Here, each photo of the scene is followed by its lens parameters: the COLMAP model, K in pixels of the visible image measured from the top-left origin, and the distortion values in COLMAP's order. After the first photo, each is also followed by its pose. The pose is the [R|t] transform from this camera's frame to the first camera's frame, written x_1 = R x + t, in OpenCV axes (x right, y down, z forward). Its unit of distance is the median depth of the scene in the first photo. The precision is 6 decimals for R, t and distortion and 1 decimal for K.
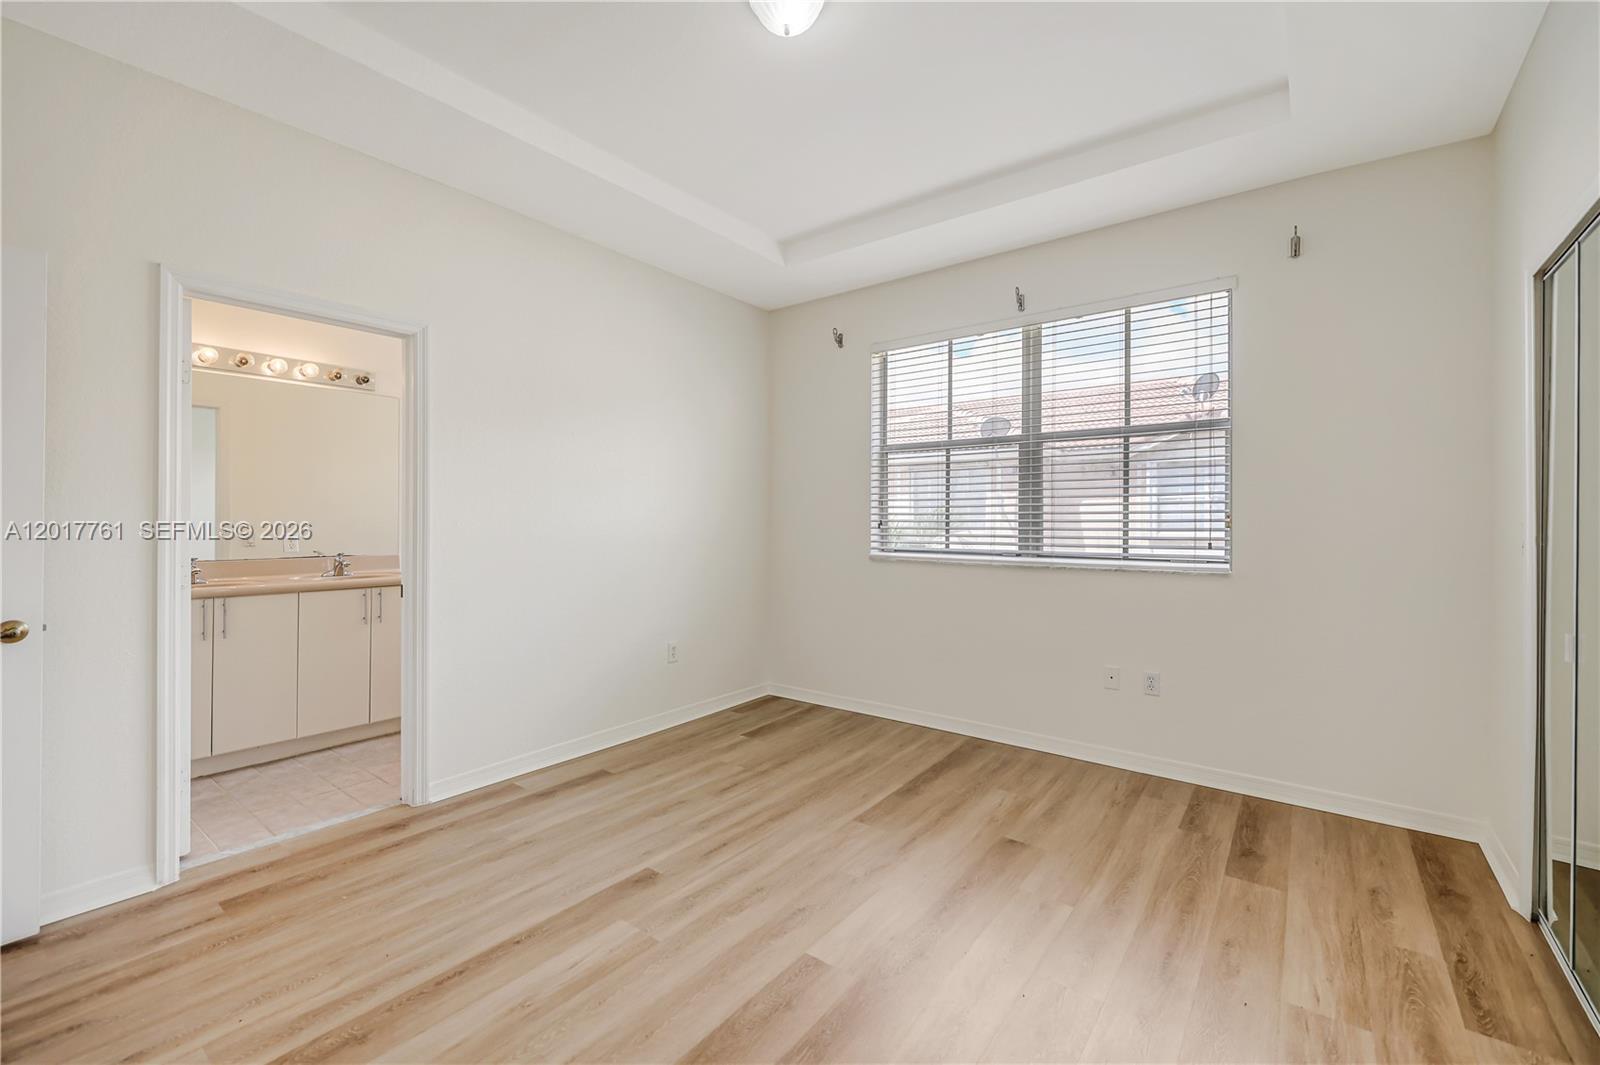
lens RADIAL K [[671.0, 0, 782.7], [0, 671.0, 521.8], [0, 0, 1]] dist [0.000015, -0.000157]
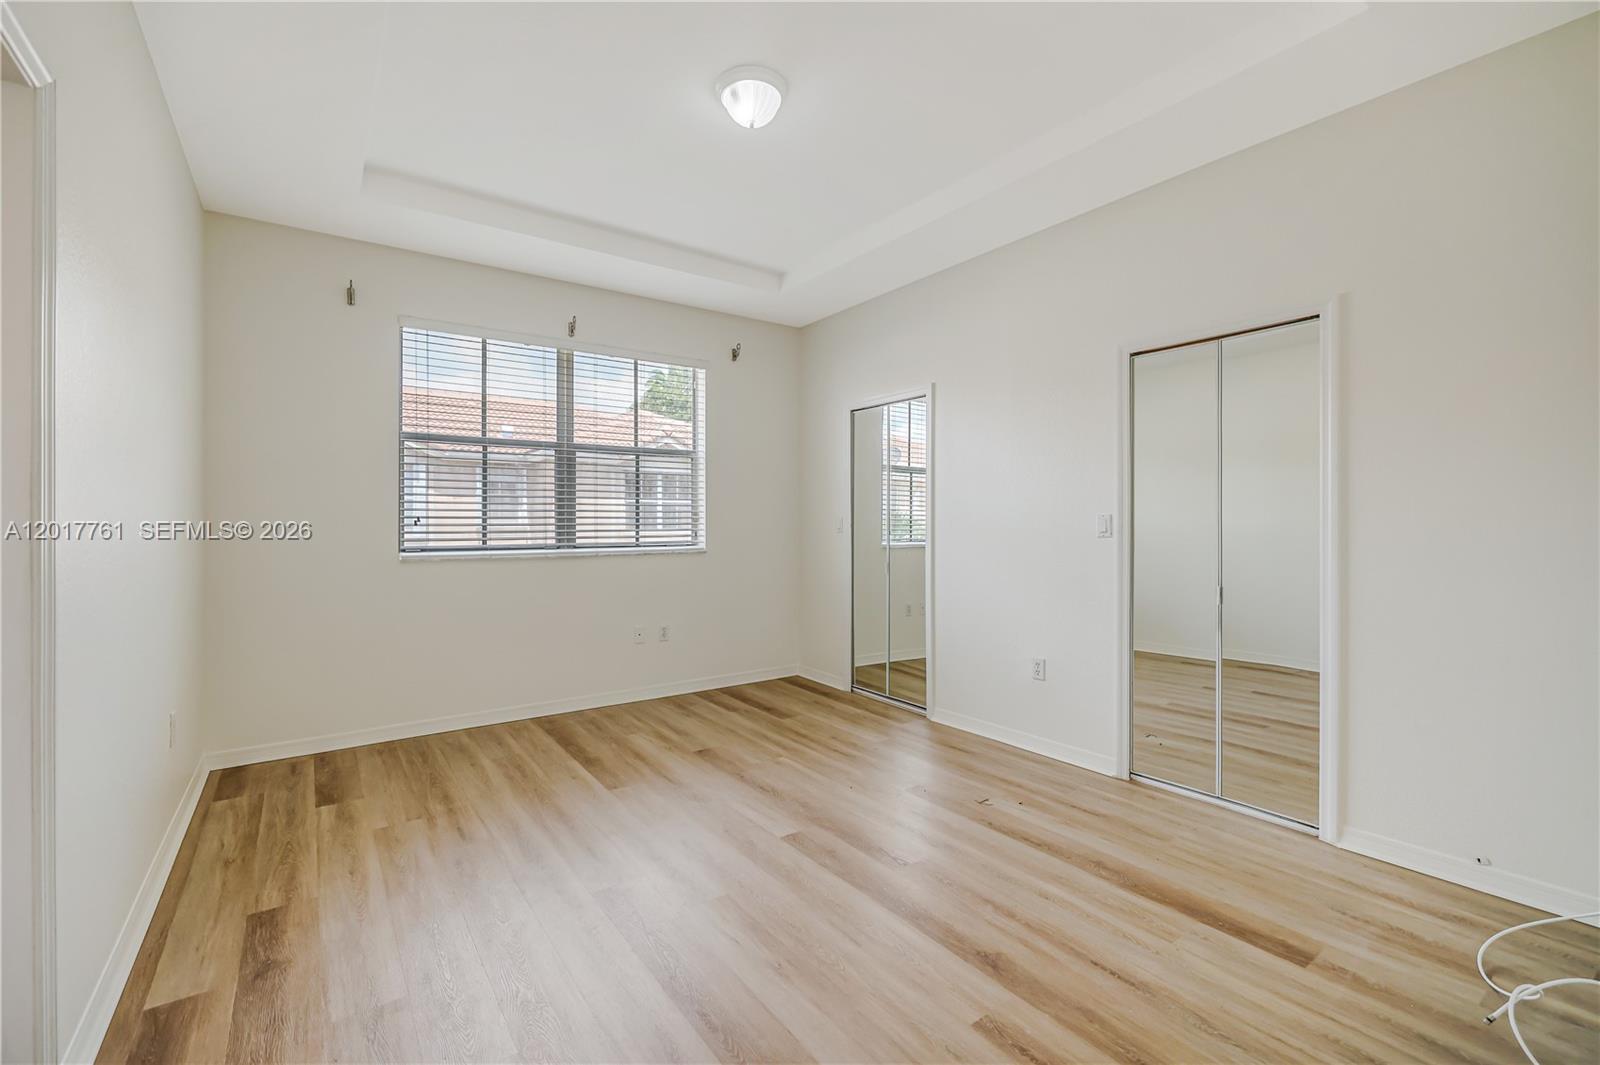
lens RADIAL K [[676.2, 0, 784.5], [0, 676.2, 519.7], [0, 0, 1]] dist [0.000127, 0.000098]
pose [[0.286005, -0.002709, 0.958224, -0.787565], [-0.000927, 0.999995, 0.003104, -0.002495], [-0.958228, -0.001776, 0.286001, 0.368629]]
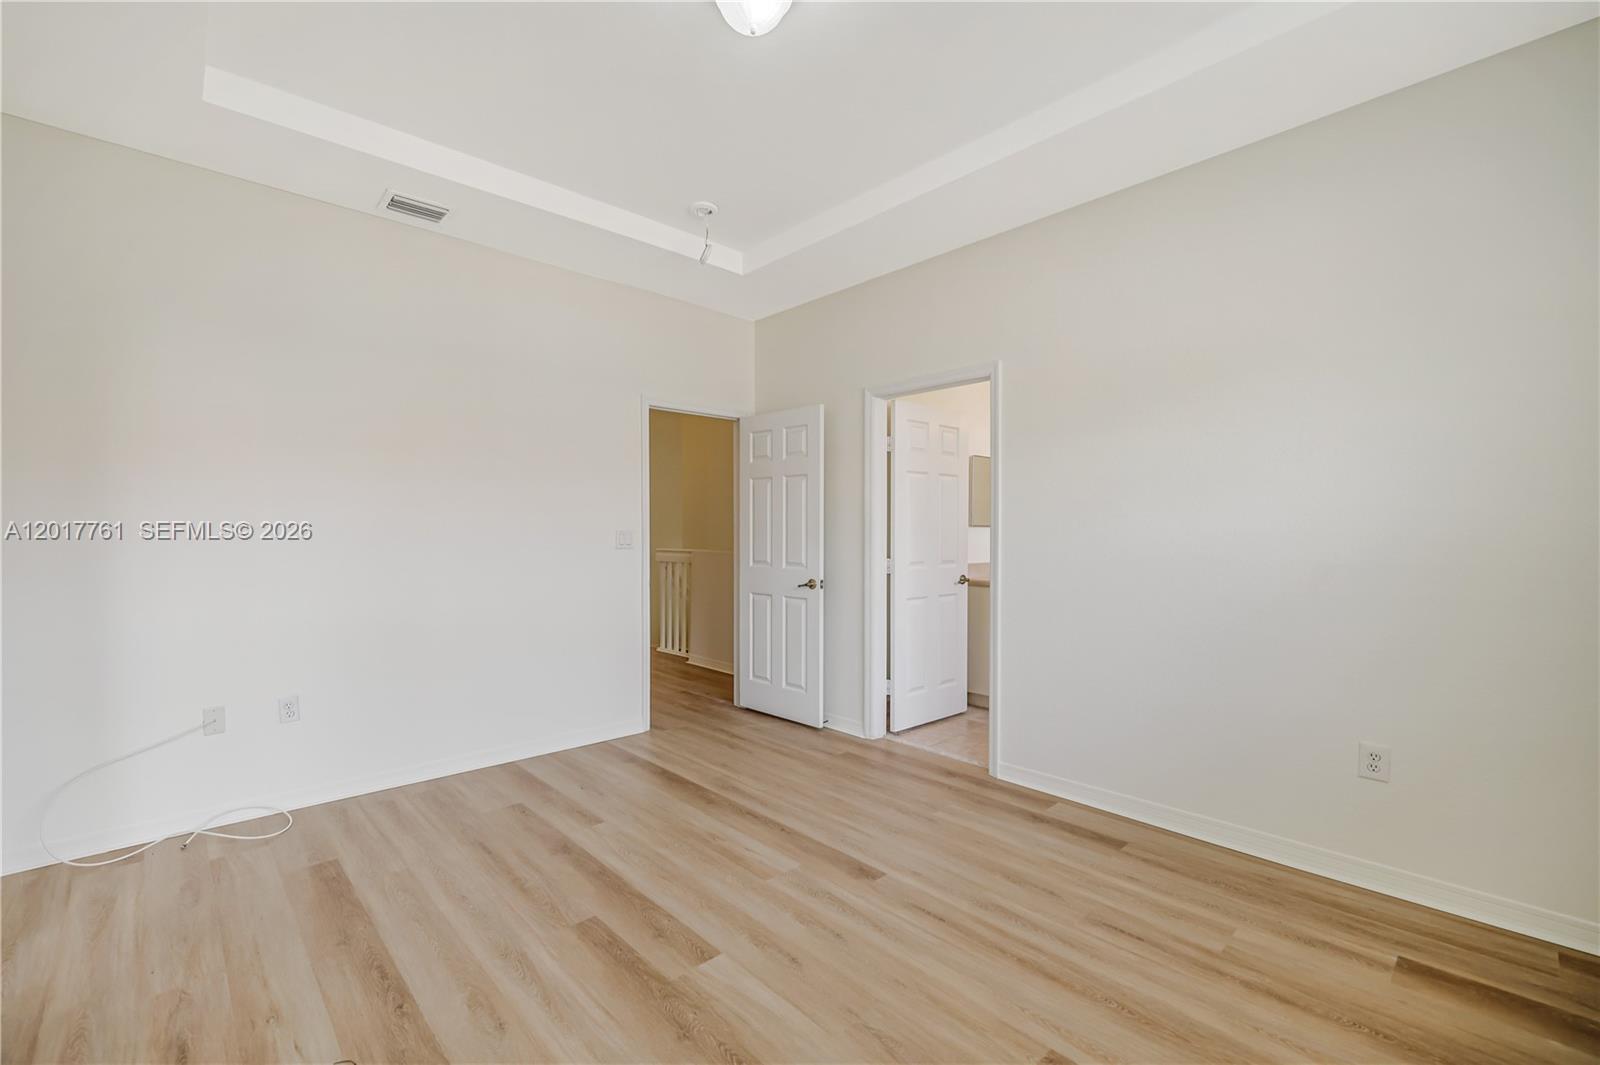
lens RADIAL K [[671.0, 0, 782.7], [0, 671.0, 521.8], [0, 0, 1]] dist [0.000015, -0.000157]
pose [[-0.162133, -0.015549, -0.986646, 0.654311], [0.003379, 0.999861, -0.016313, -0.006869], [0.986763, -0.005979, -0.162058, 0.781206]]
